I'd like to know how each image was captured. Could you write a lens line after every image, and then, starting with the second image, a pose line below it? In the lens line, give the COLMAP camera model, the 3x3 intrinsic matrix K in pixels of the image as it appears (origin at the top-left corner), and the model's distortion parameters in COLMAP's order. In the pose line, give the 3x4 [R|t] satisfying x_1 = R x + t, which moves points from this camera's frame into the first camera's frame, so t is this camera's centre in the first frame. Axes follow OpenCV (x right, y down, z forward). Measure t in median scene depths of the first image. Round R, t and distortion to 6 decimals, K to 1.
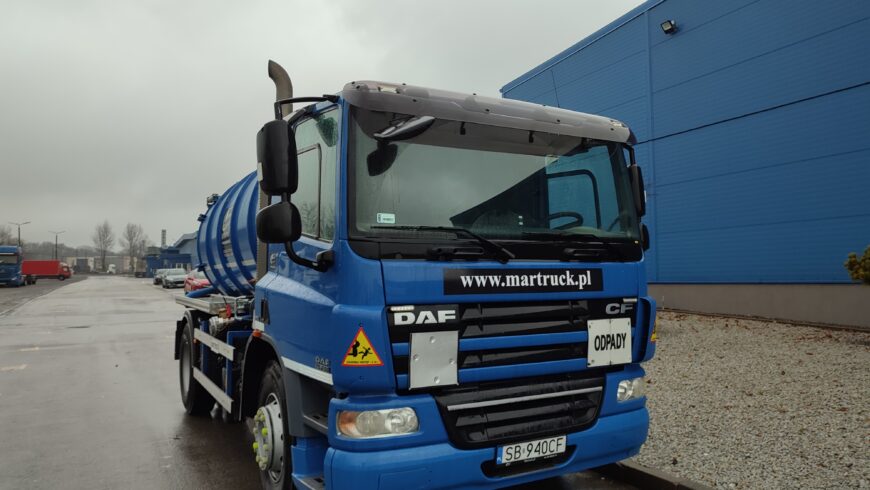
lens RADIAL K [[630.0, 0, 435.0], [0, 630.0, 245.0], [0, 0, 1]] dist [0.022522, -0.005348]
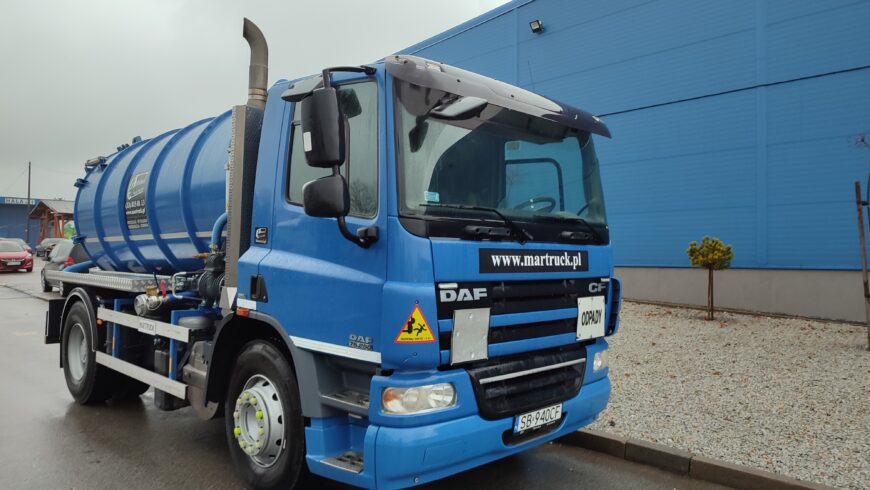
lens RADIAL K [[630.0, 0, 435.0], [0, 630.0, 245.0], [0, 0, 1]] dist [0.022522, -0.005348]
pose [[0.960588, 0.023970, 0.276941, -0.310928], [-0.032785, 0.999091, 0.027242, 0.006539], [-0.276036, -0.035248, 0.960501, 0.026021]]
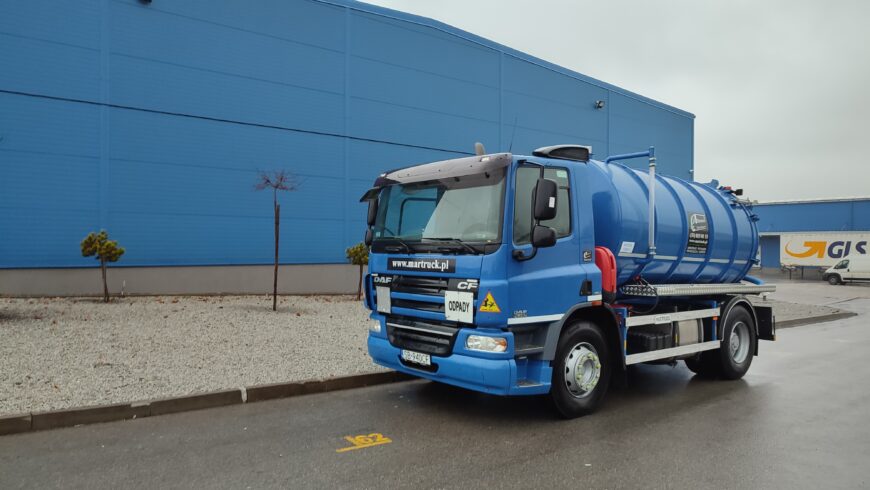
lens RADIAL K [[630.0, 0, 435.0], [0, 630.0, 245.0], [0, 0, 1]] dist [0.022522, -0.005348]
pose [[0.167041, -0.014544, -0.985843, 1.912020], [0.014648, 0.999817, -0.012269, 0.022214], [0.985841, -0.012391, 0.167224, 0.731692]]
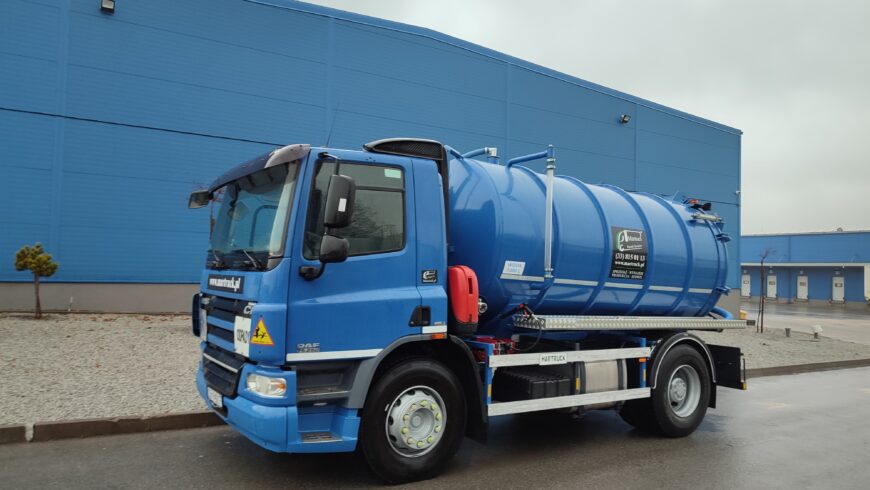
lens RADIAL K [[623.9, 0, 440.9], [0, 623.9, 244.7], [0, 0, 1]] dist [0.057384, -0.078361]
pose [[0.050742, -0.053081, -0.997300, 1.631600], [-0.005580, 0.998556, -0.053432, 0.041268], [0.998696, 0.008276, 0.050373, 1.412132]]
